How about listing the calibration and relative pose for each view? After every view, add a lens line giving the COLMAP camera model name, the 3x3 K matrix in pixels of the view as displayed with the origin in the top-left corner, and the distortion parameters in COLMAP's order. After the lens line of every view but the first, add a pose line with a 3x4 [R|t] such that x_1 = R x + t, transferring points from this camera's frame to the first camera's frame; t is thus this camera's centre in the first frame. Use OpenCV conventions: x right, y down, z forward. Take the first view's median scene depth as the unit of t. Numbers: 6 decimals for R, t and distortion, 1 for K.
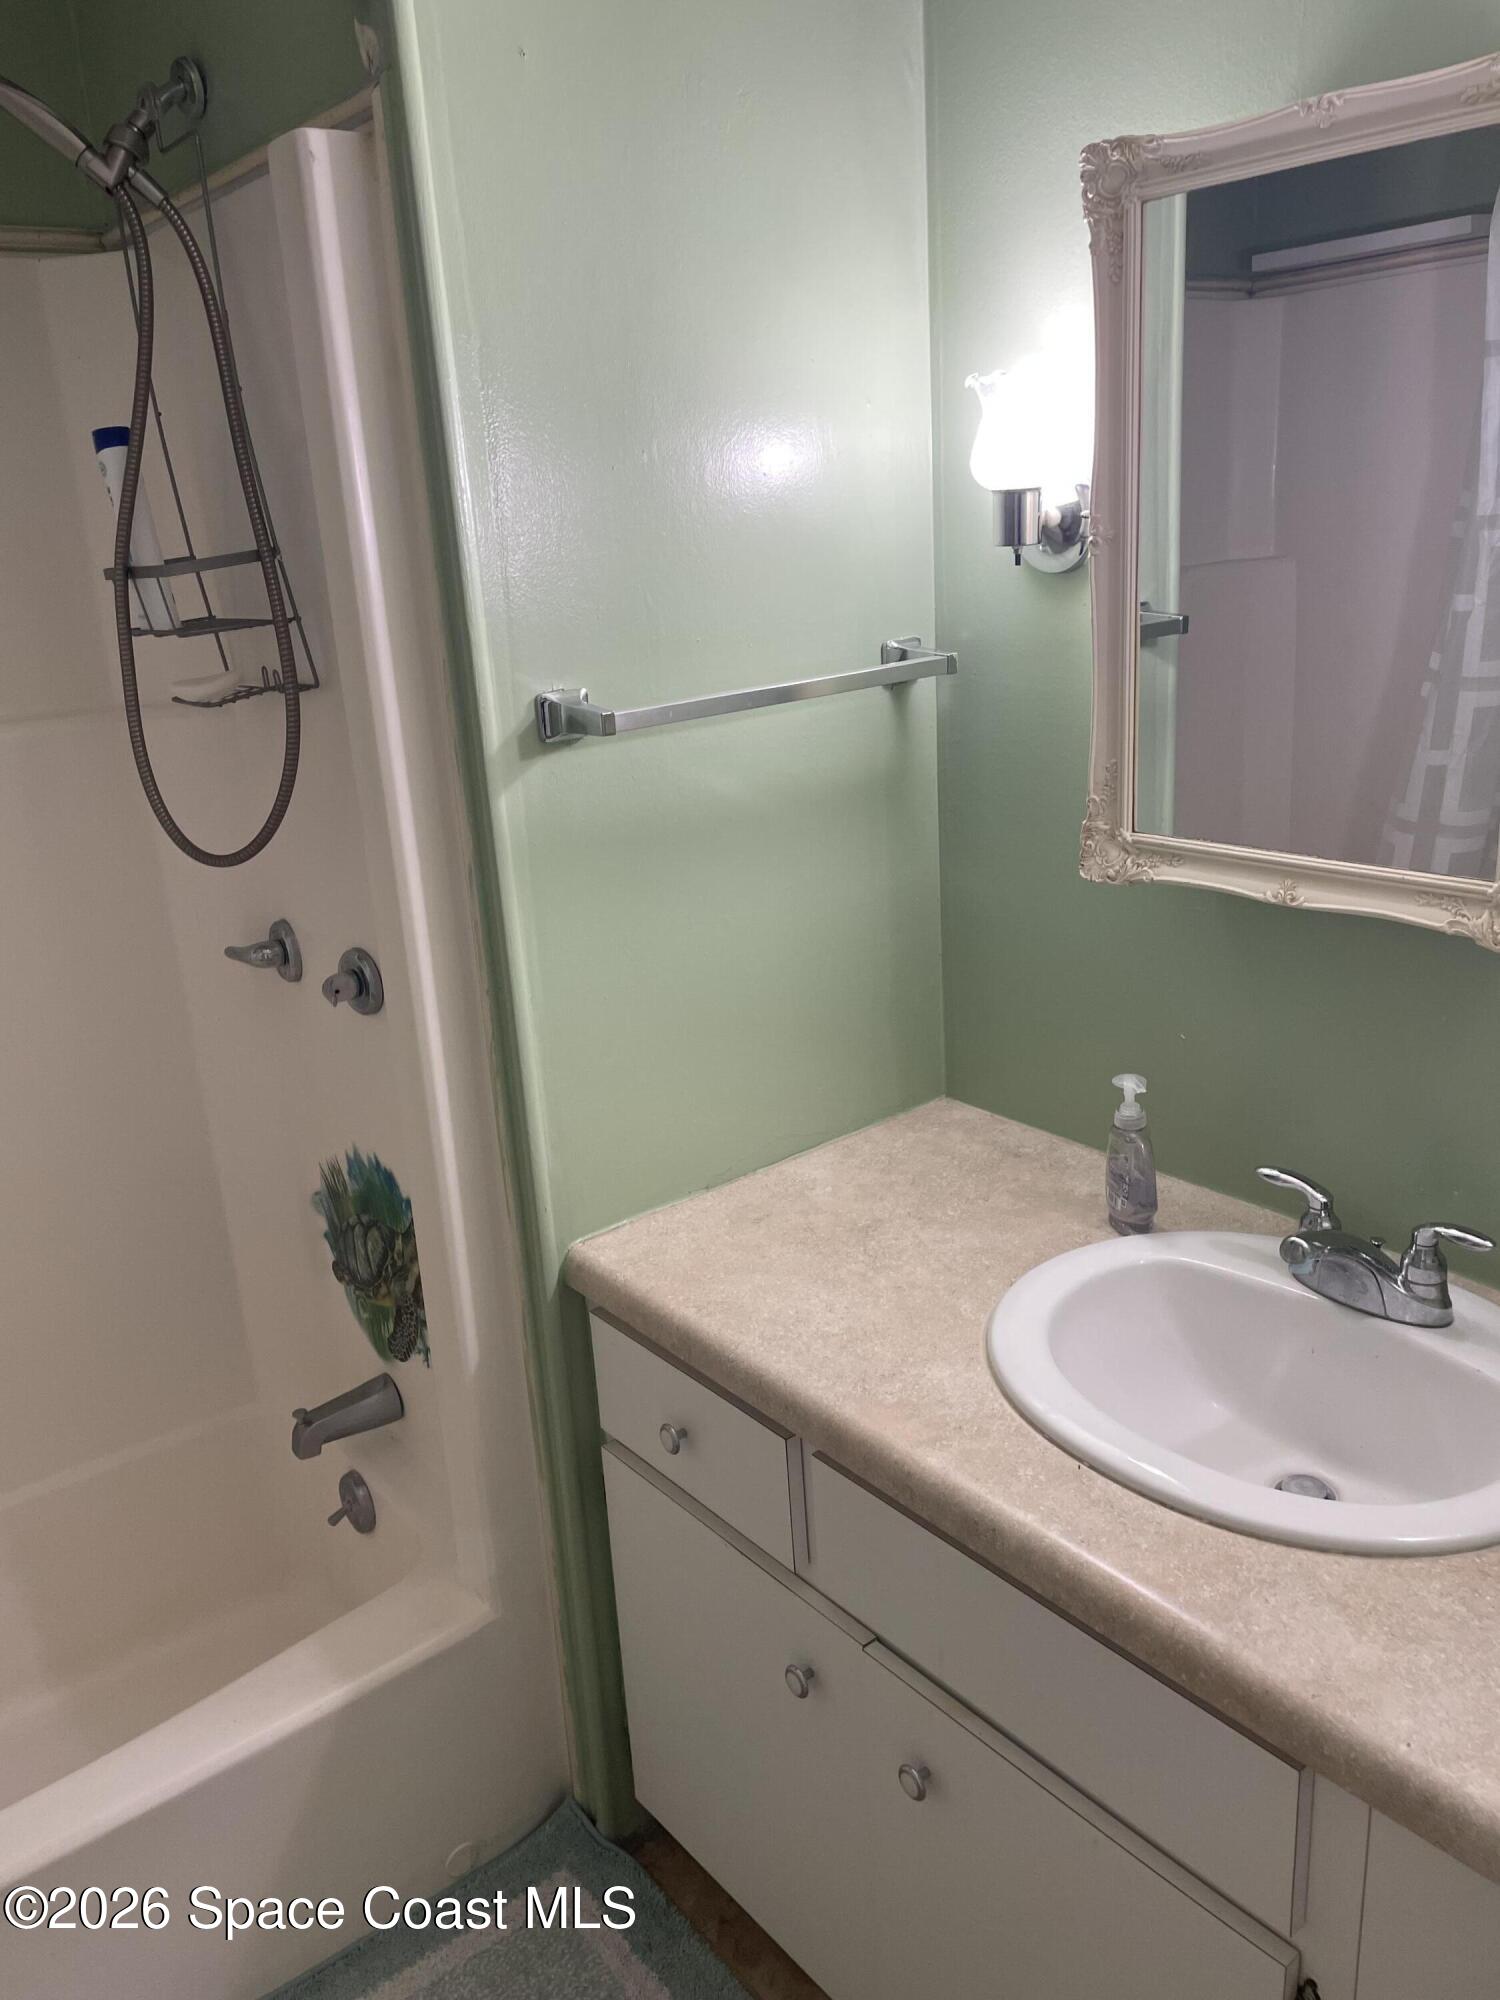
lens RADIAL K [[1519.7, 0, 750.0], [0, 1519.7, 1000.0], [0, 0, 1]] dist [0.096744, -0.127078]
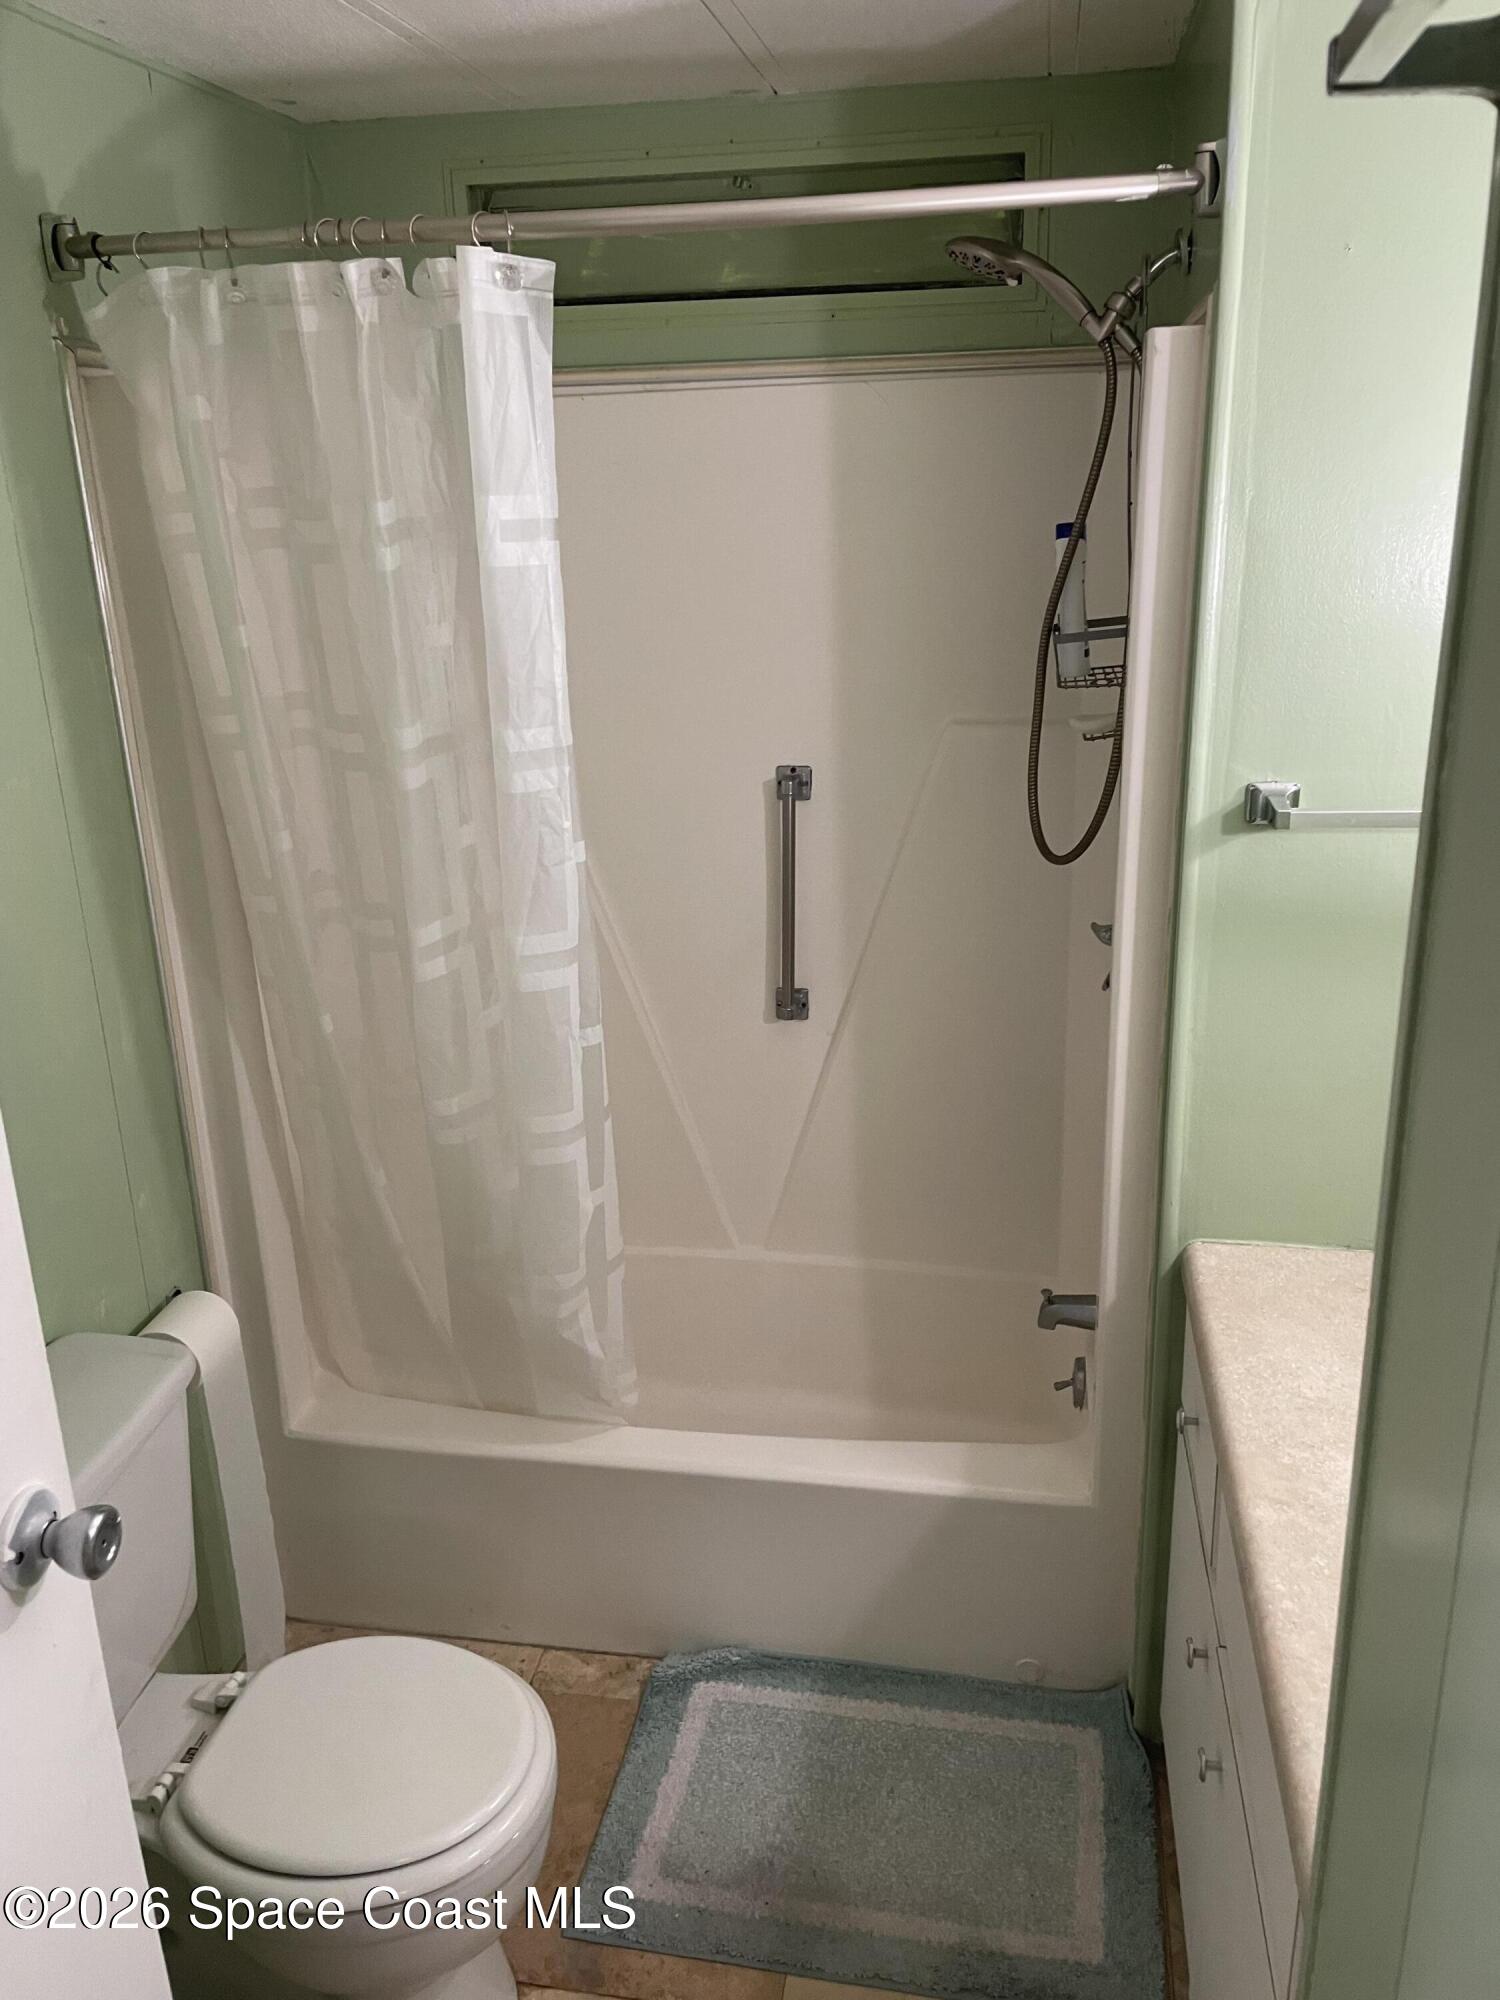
lens RADIAL K [[1519.7, 0, 750.0], [0, 1519.7, 1000.0], [0, 0, 1]] dist [0.096744, -0.127078]
pose [[0.658931, 0.281063, -0.697720, 0.458304], [-0.242534, 0.957416, 0.156626, -0.126270], [0.712031, 0.066015, 0.699038, -0.084496]]
